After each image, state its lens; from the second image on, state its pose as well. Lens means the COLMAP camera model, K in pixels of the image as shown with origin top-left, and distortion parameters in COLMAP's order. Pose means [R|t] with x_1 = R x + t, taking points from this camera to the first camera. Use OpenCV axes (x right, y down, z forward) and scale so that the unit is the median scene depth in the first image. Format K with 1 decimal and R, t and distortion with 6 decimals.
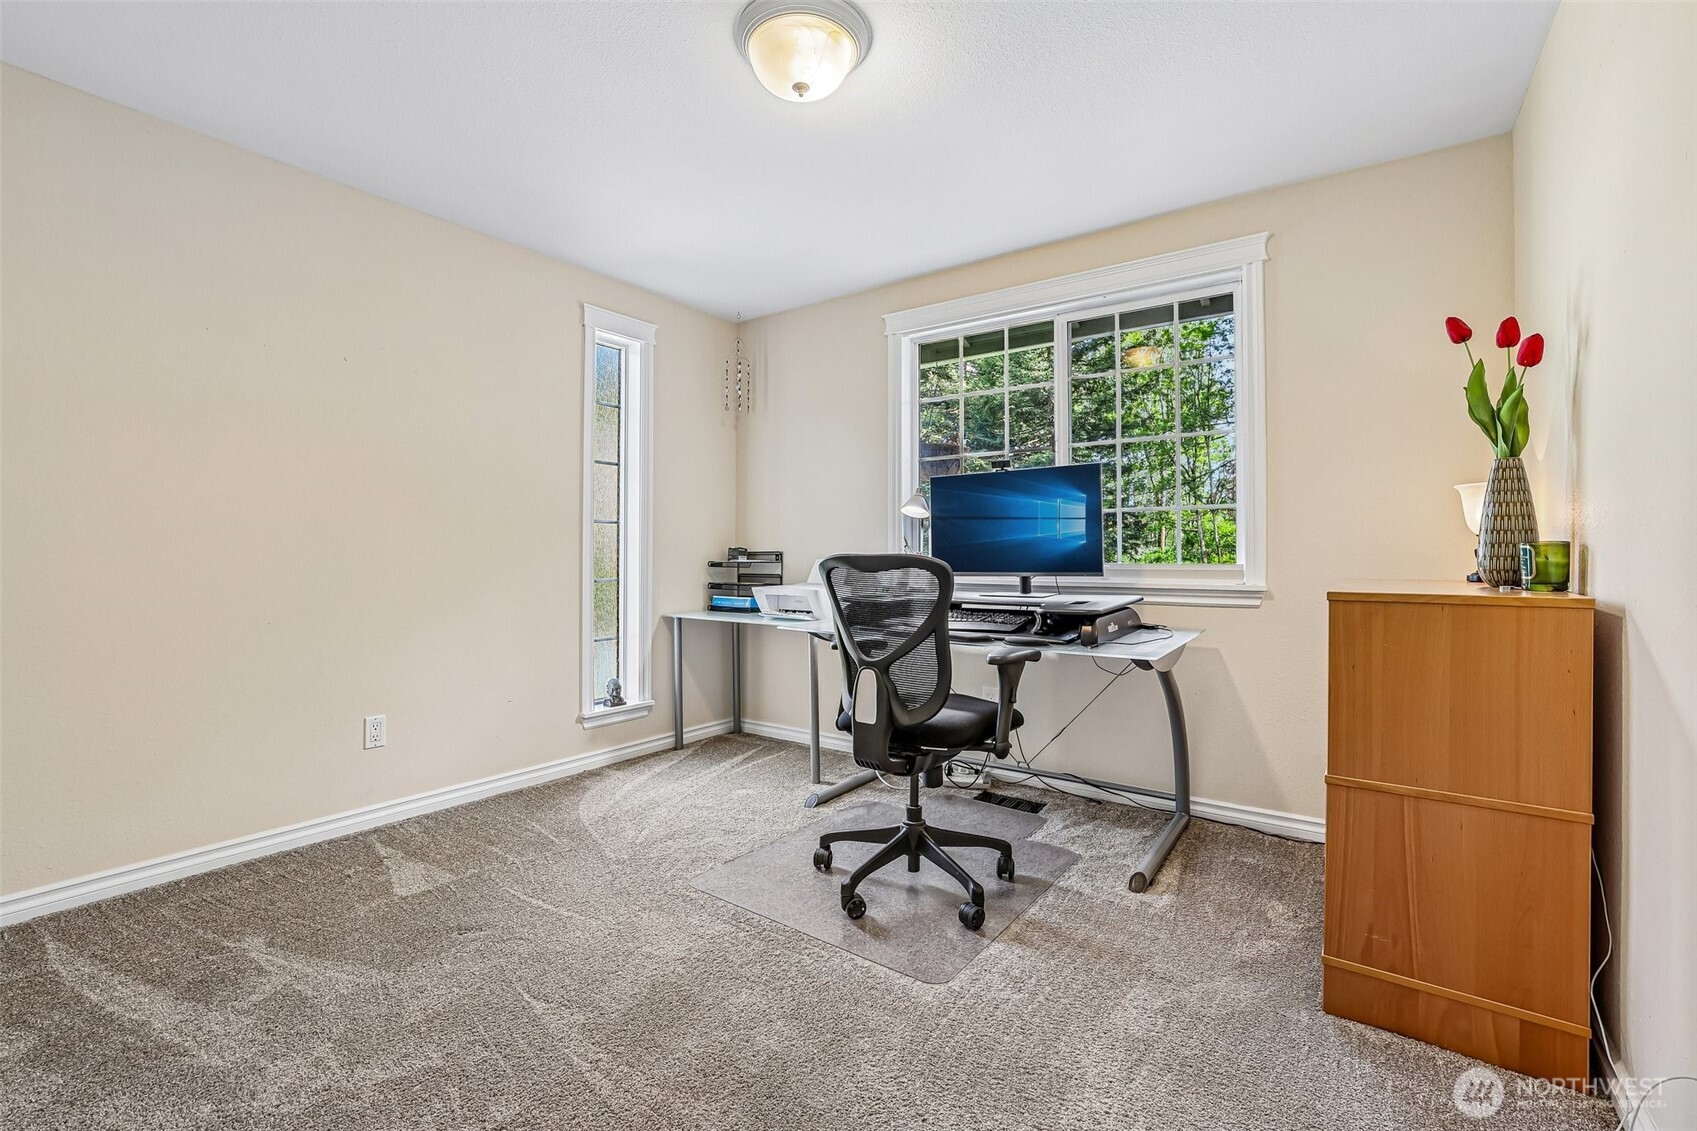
lens RADIAL K [[728.3, 0, 843.7], [0, 728.3, 557.2], [0, 0, 1]] dist [-0.012388, 0.000287]
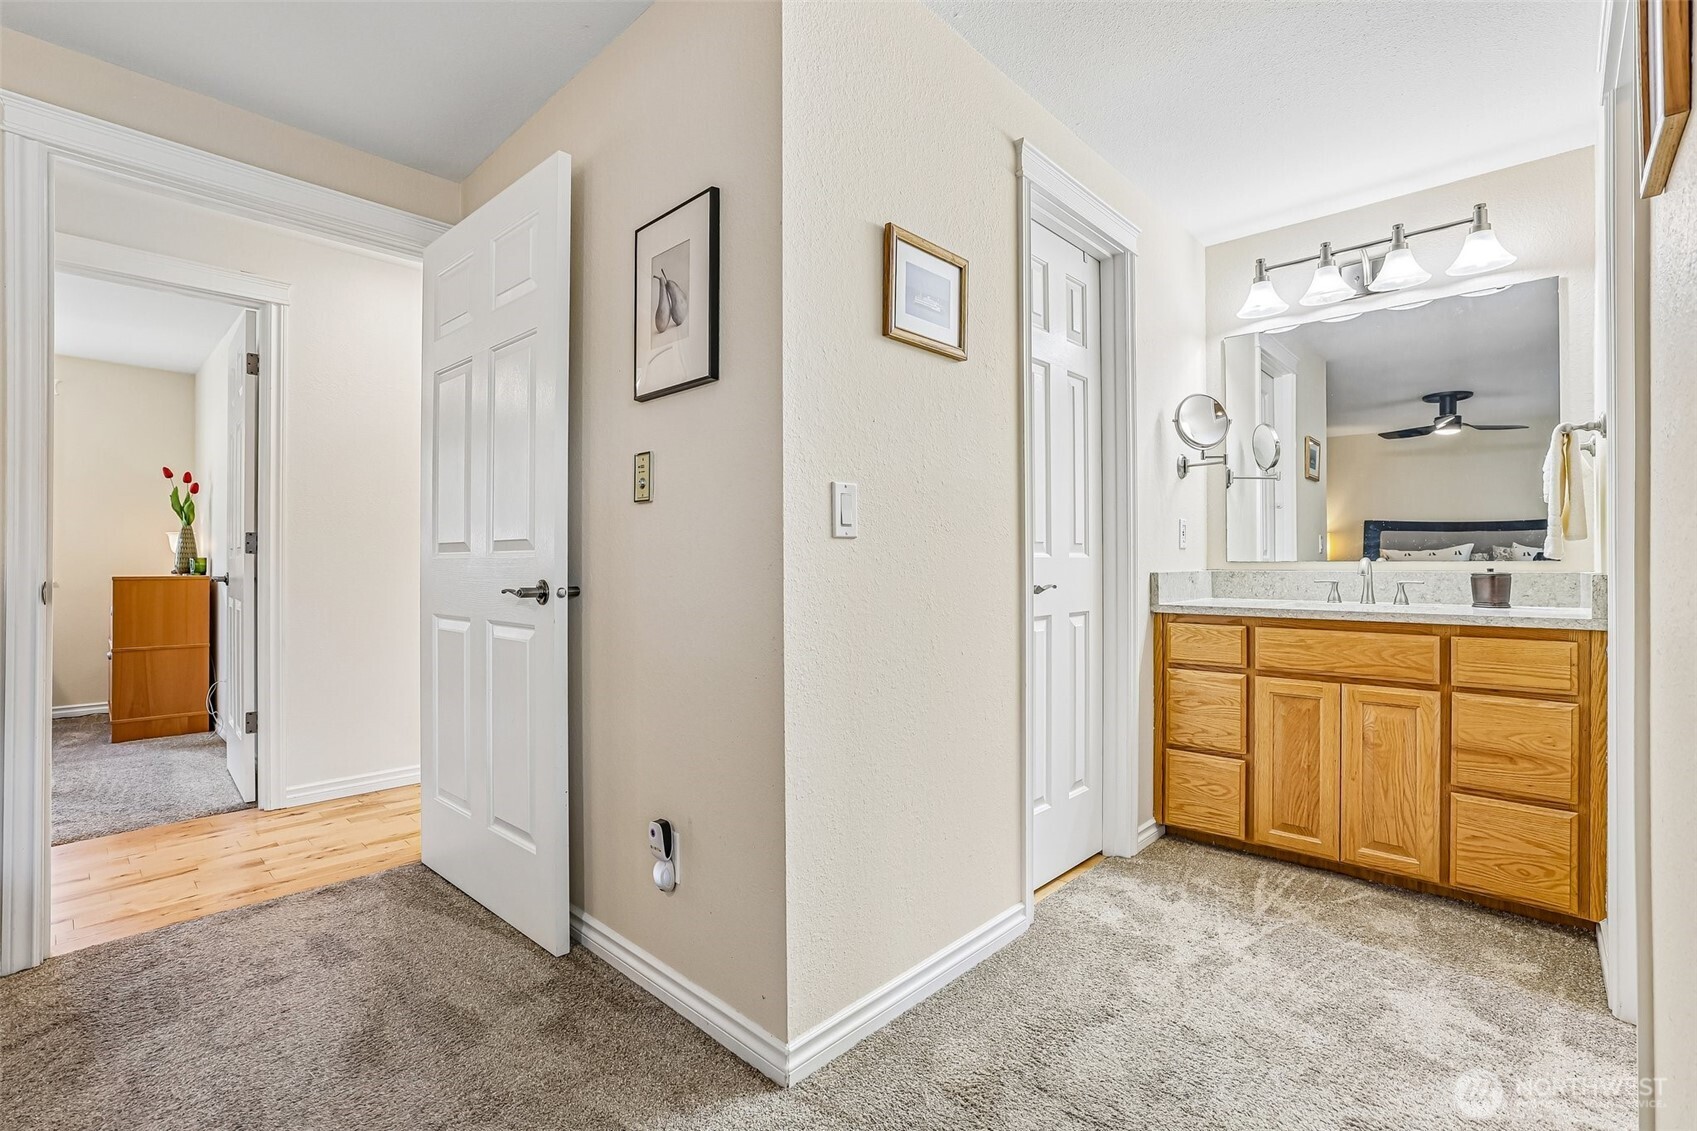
lens RADIAL K [[772.1, 0, 849.0], [0, 772.1, 565.3], [0, 0, 1]] dist [-0.003815, -0.000171]
pose [[0.142215, 0.008029, 0.989803, -1.539939], [0.000732, 0.999966, -0.008217, 0.033109], [-0.989836, 0.001894, 0.142204, -1.822140]]
